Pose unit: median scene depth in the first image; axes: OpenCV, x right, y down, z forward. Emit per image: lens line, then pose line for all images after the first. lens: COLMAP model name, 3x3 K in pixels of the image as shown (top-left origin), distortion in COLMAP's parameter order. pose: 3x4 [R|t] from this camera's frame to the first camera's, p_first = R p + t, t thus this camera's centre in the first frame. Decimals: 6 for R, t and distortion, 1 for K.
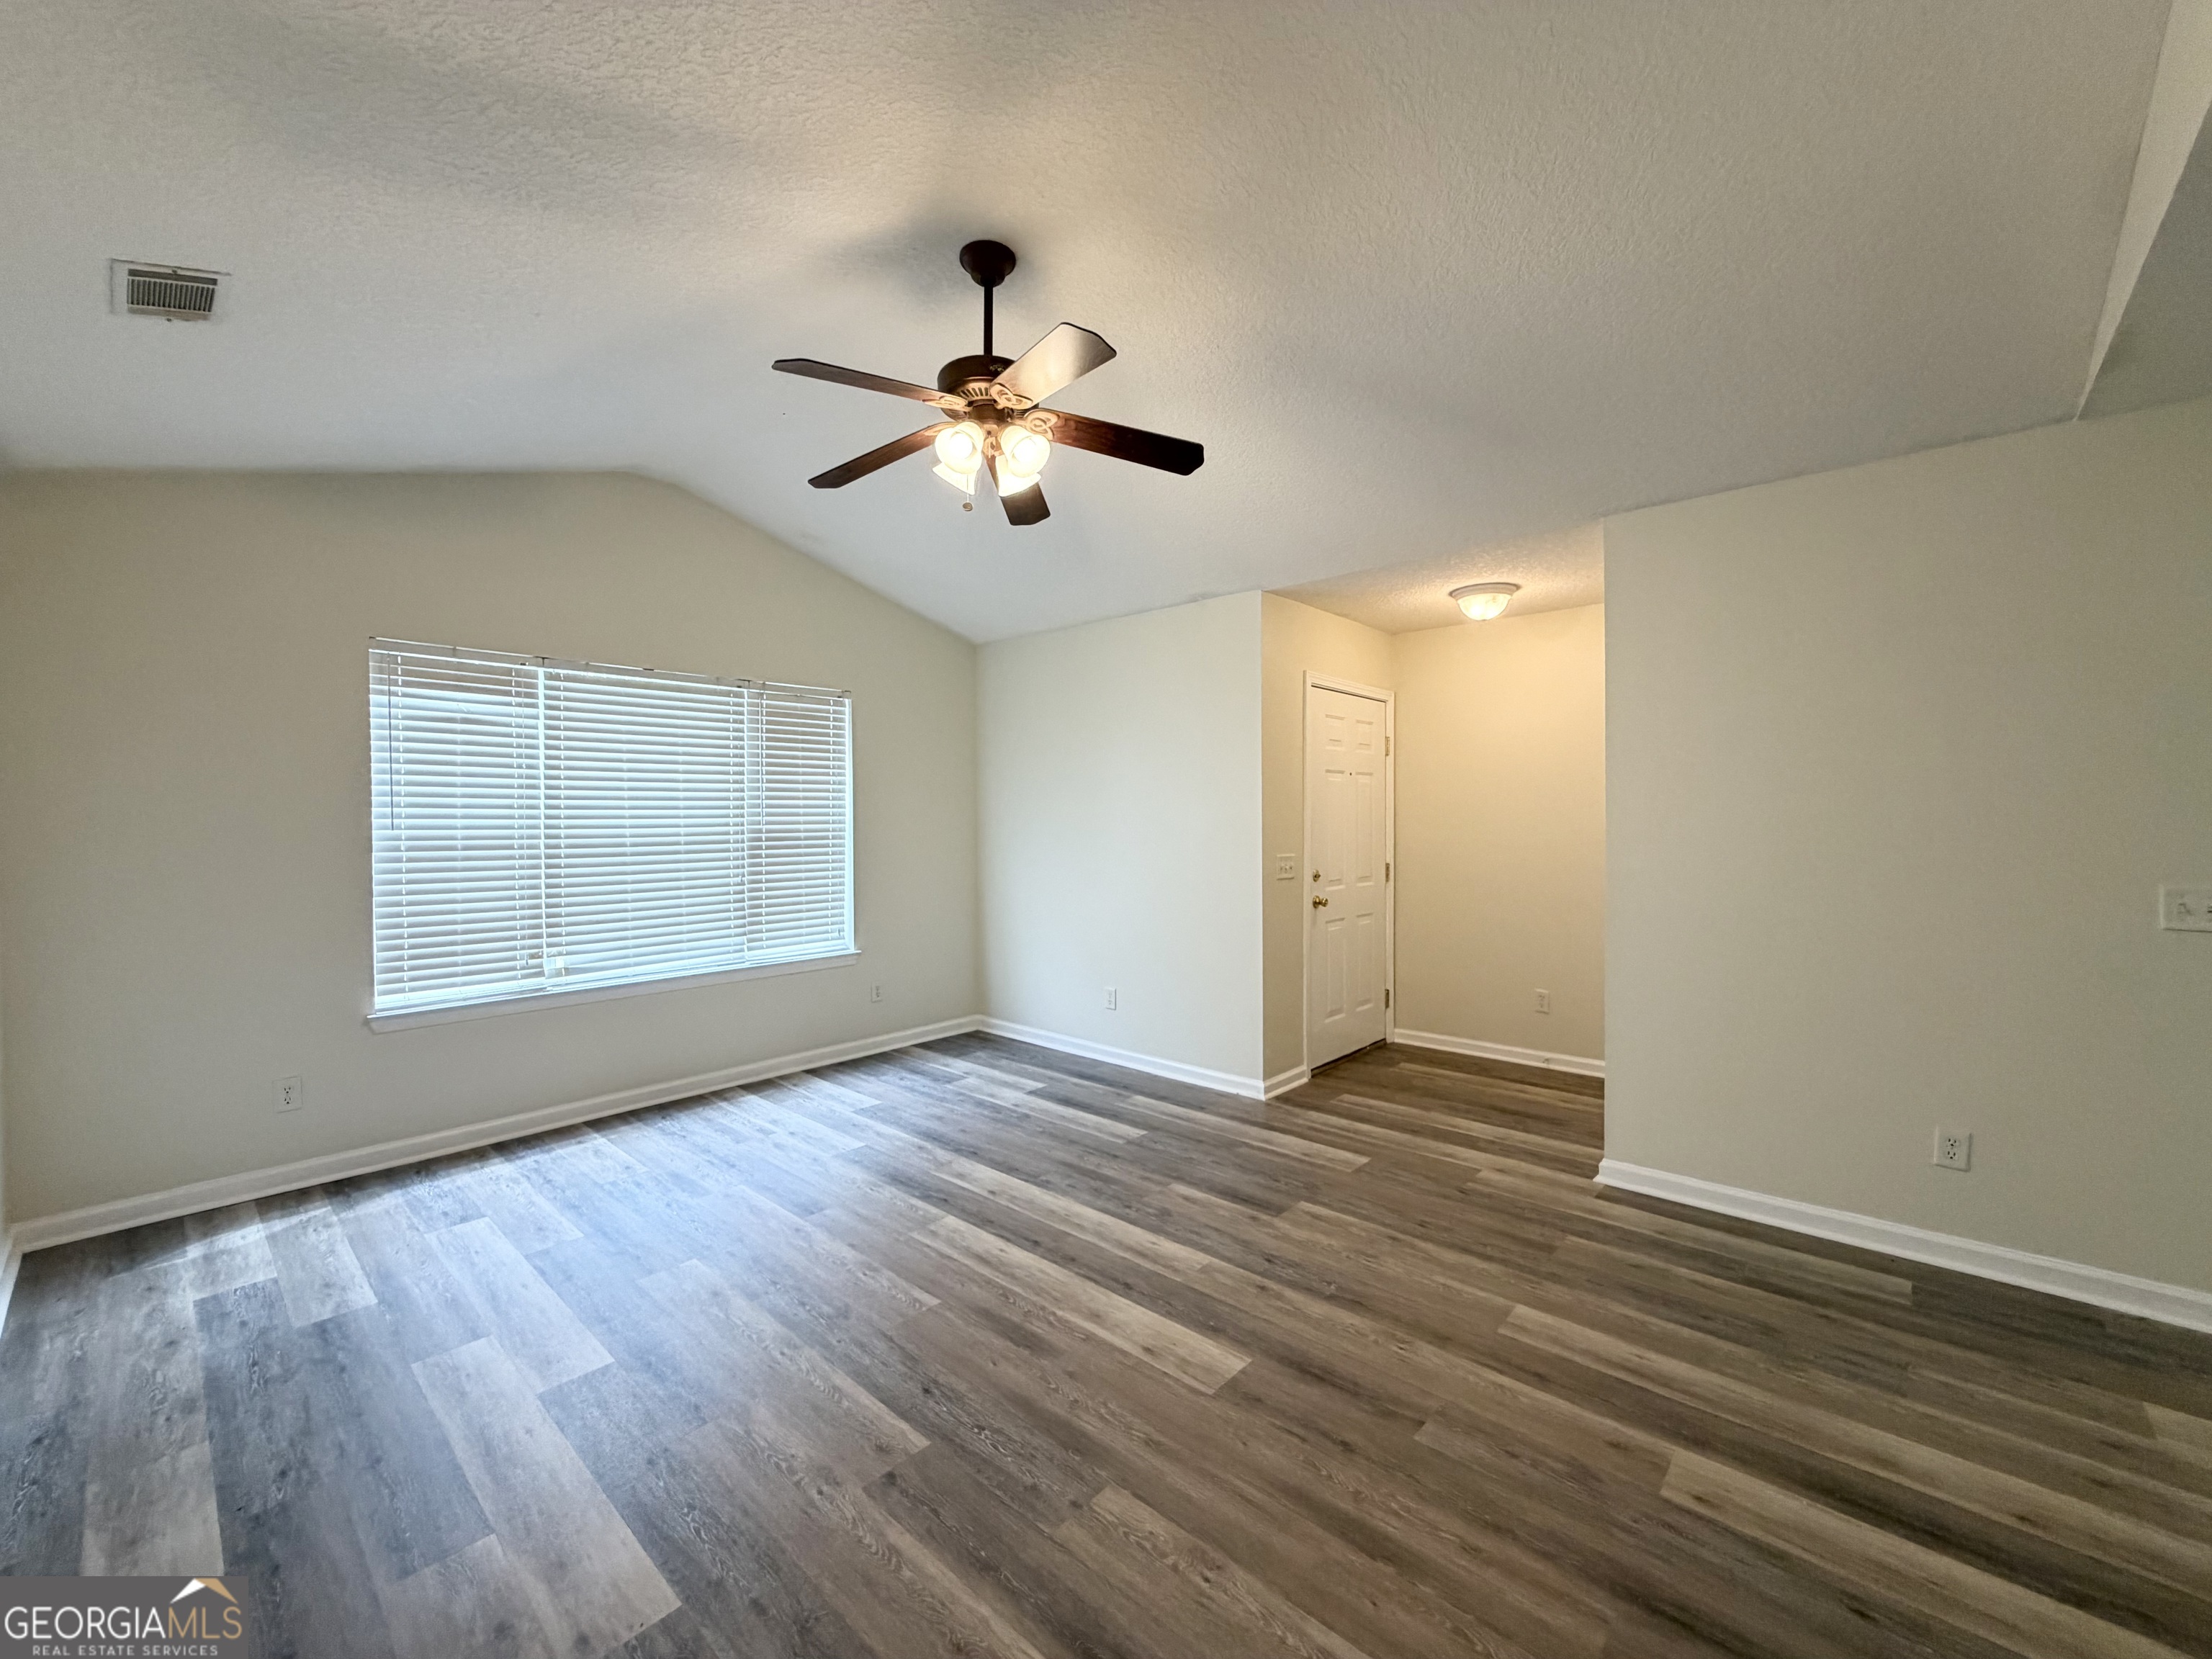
lens RADIAL K [[882.7, 0, 1102.7], [0, 882.7, 829.6], [0, 0, 1]] dist [0.000117, 0.000669]
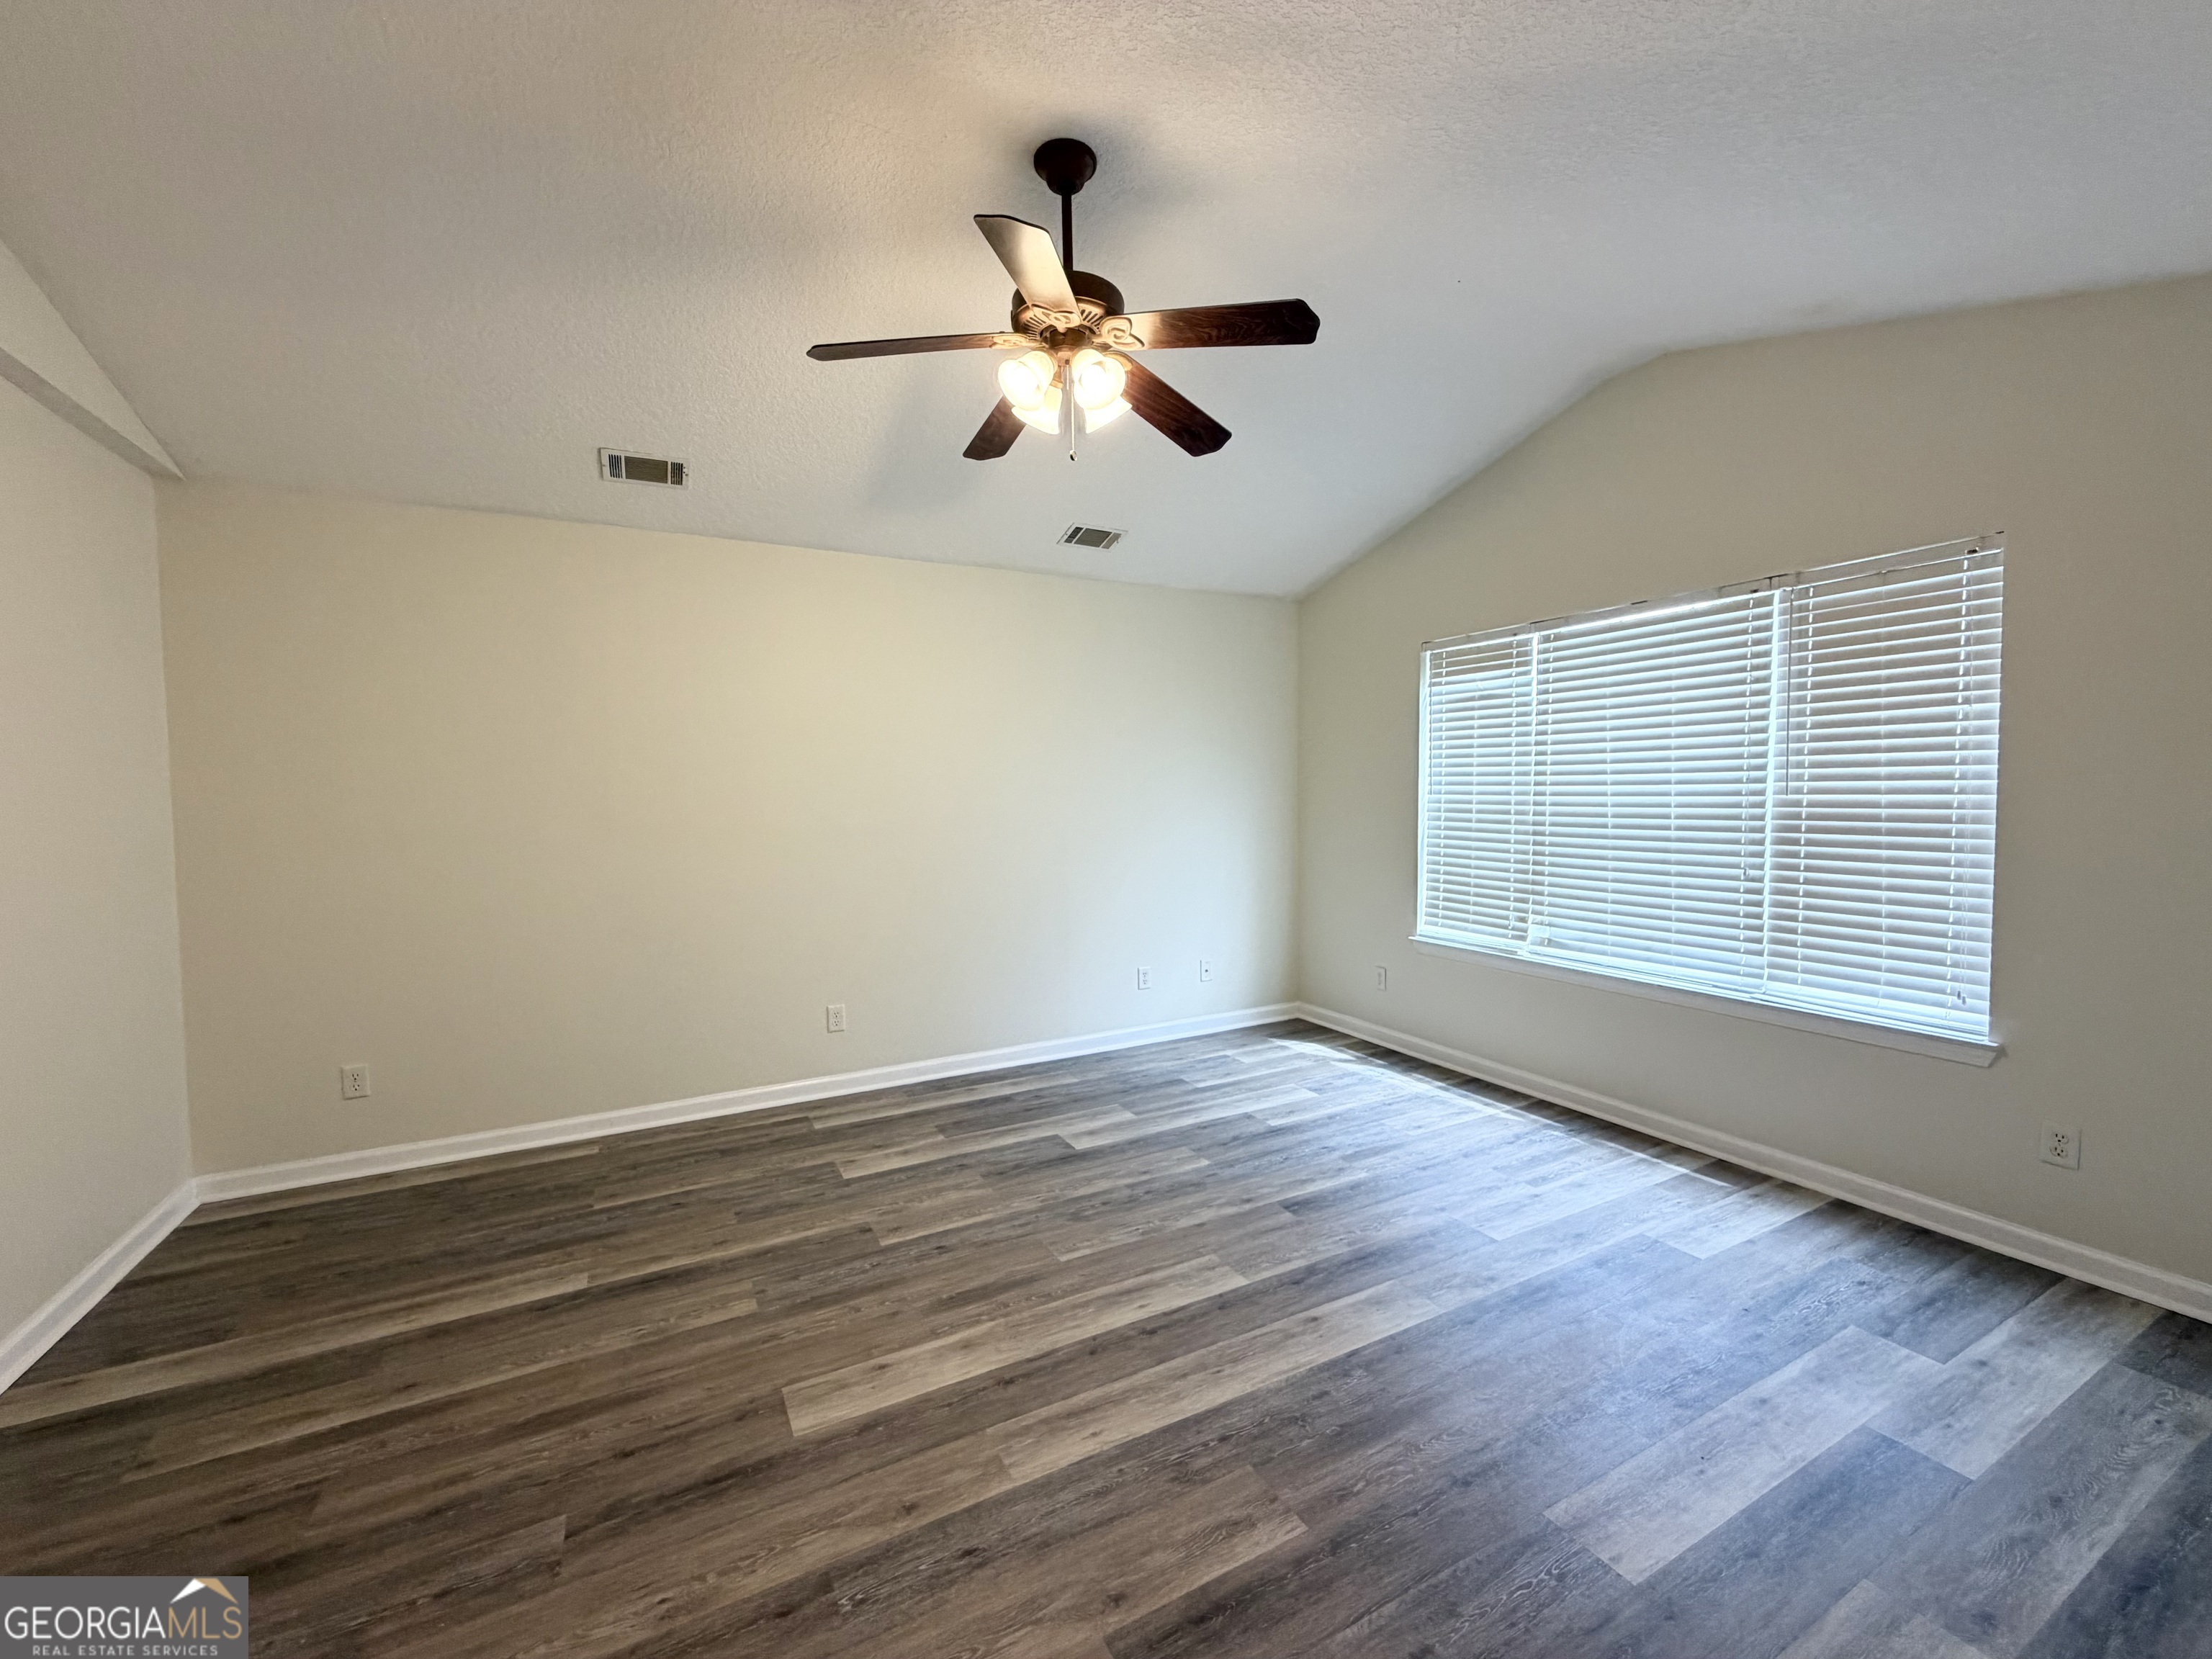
lens RADIAL K [[882.7, 0, 1102.7], [0, 882.7, 829.6], [0, 0, 1]] dist [0.000117, 0.000669]
pose [[-0.334294, 0.052753, -0.940991, 0.556214], [-0.001464, 0.998402, 0.056491, -0.020999], [0.942468, 0.020263, -0.333683, 1.028757]]
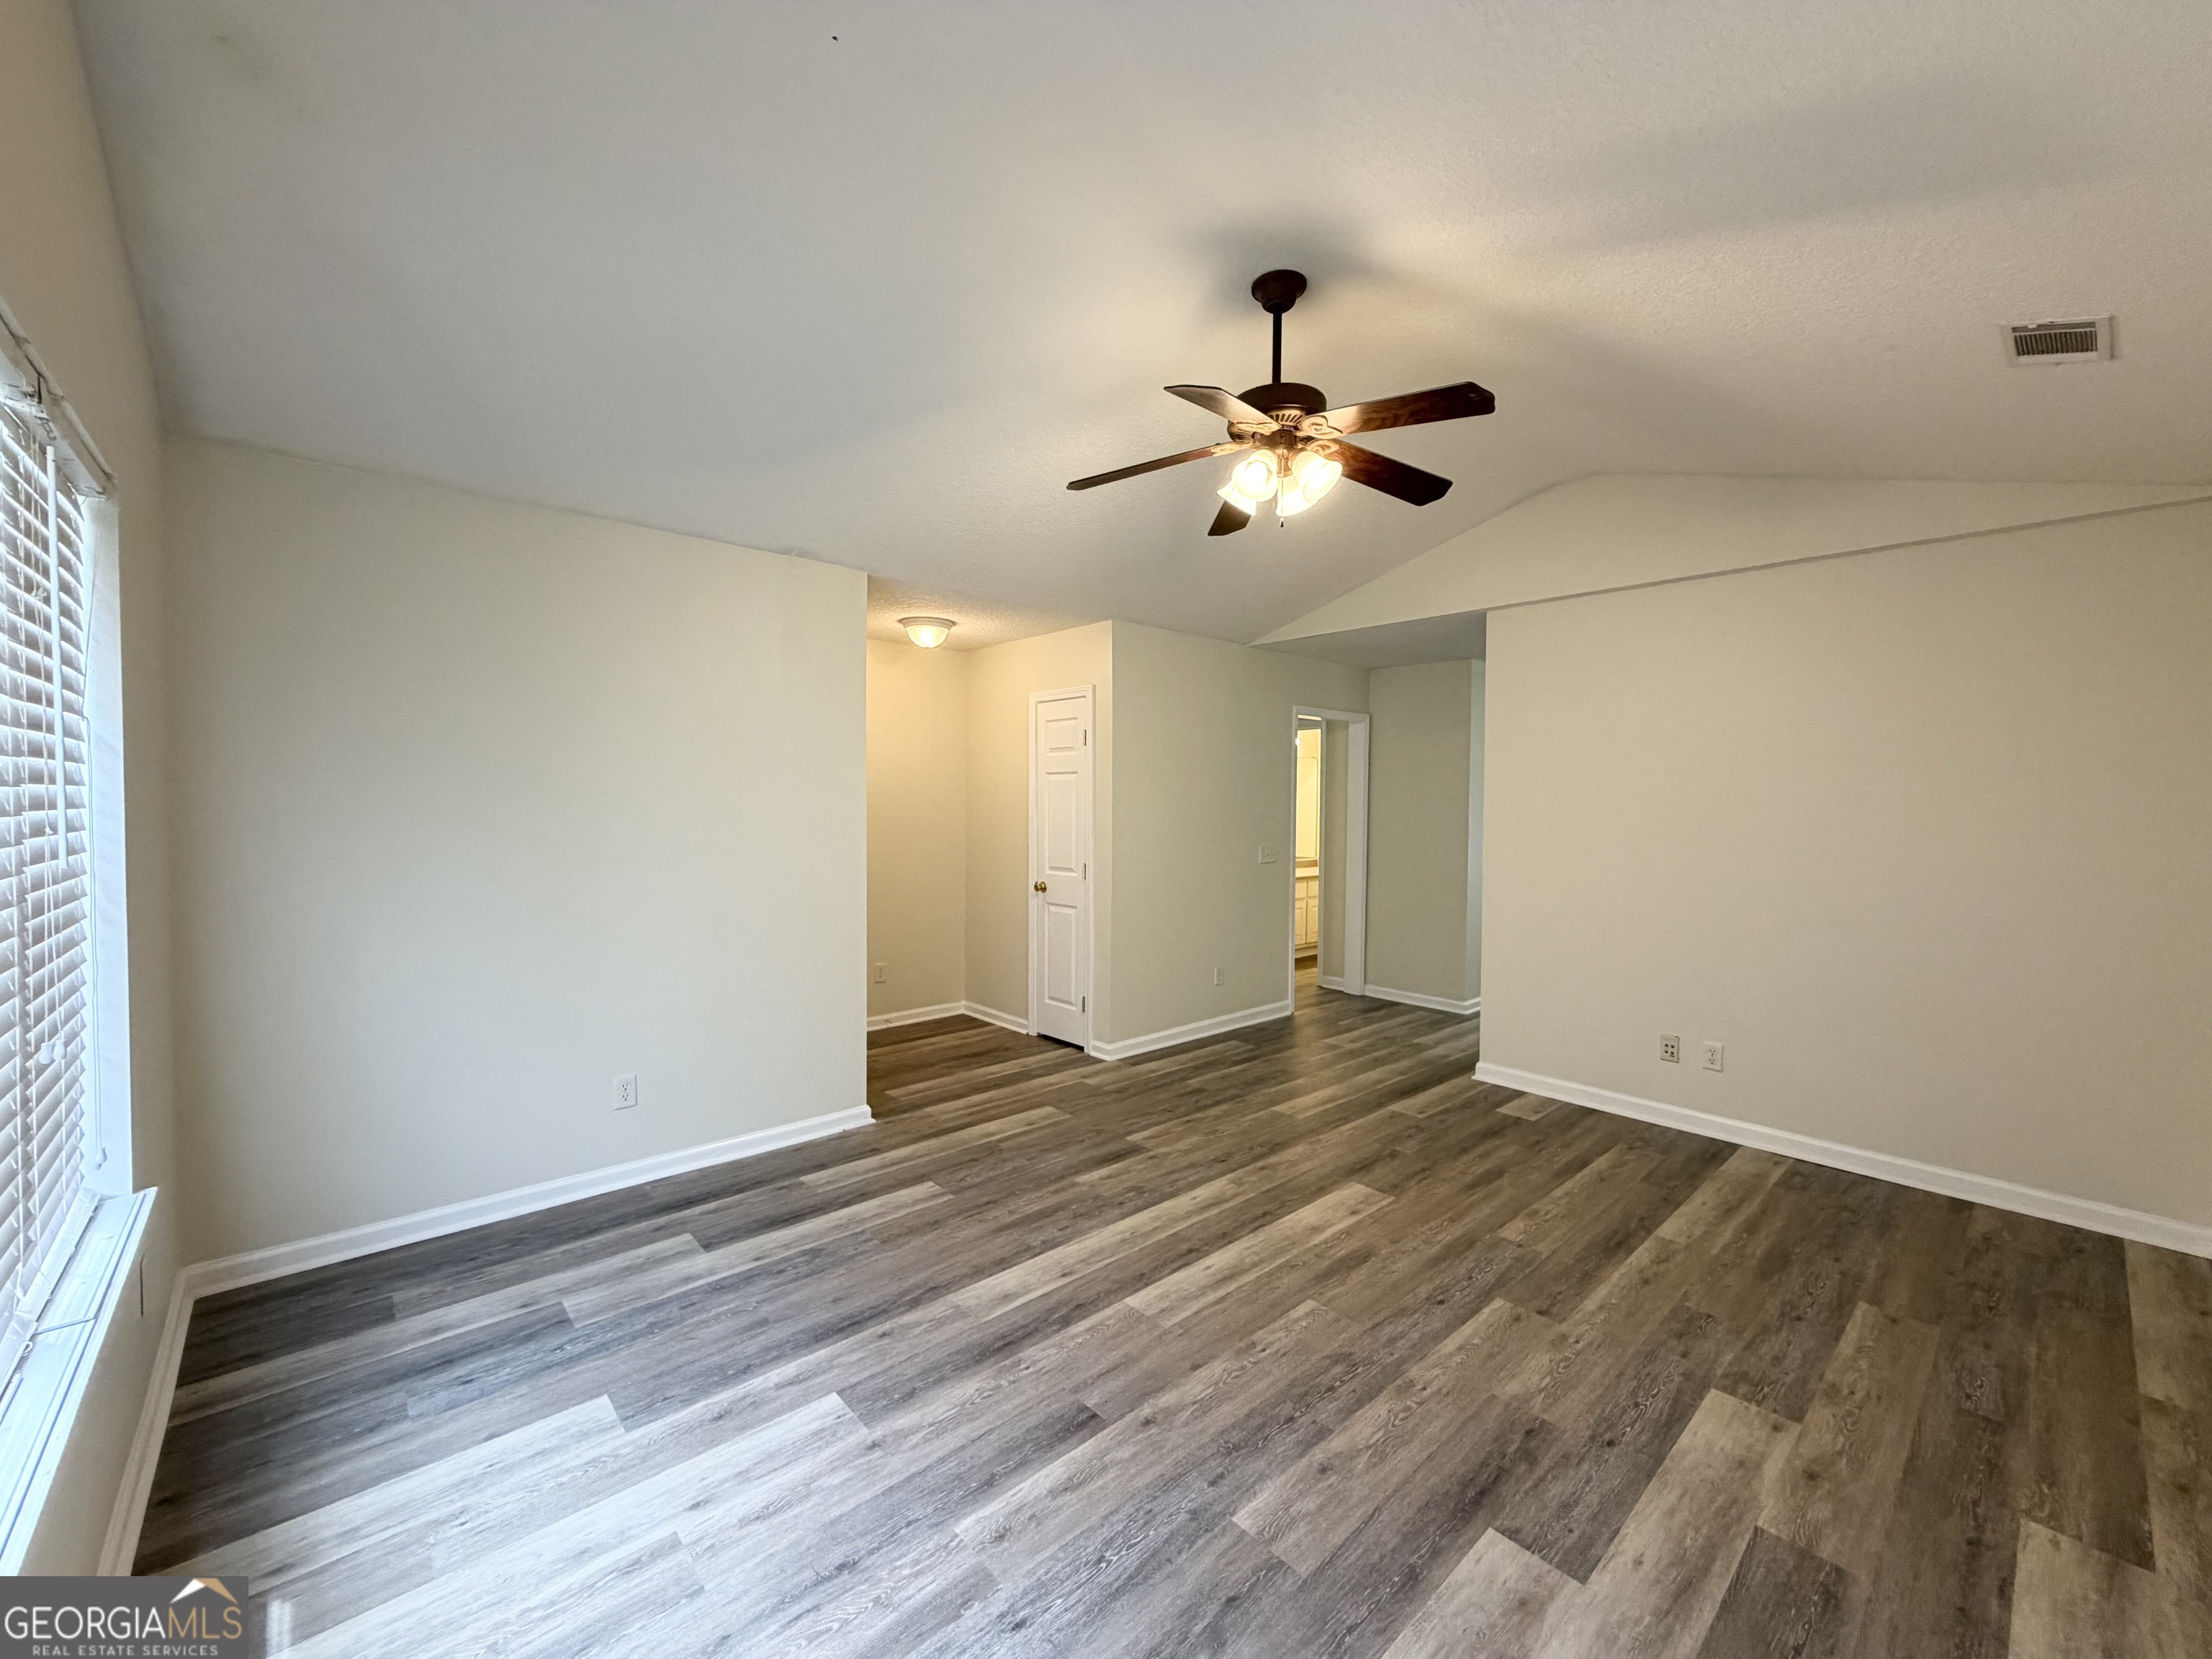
lens RADIAL K [[882.7, 0, 1102.7], [0, 882.7, 829.6], [0, 0, 1]] dist [0.000117, 0.000669]
pose [[0.098228, -0.024087, 0.994872, -0.909817], [0.007299, 0.999698, 0.023483, -0.029859], [-0.995137, 0.004955, 0.098374, 0.847365]]
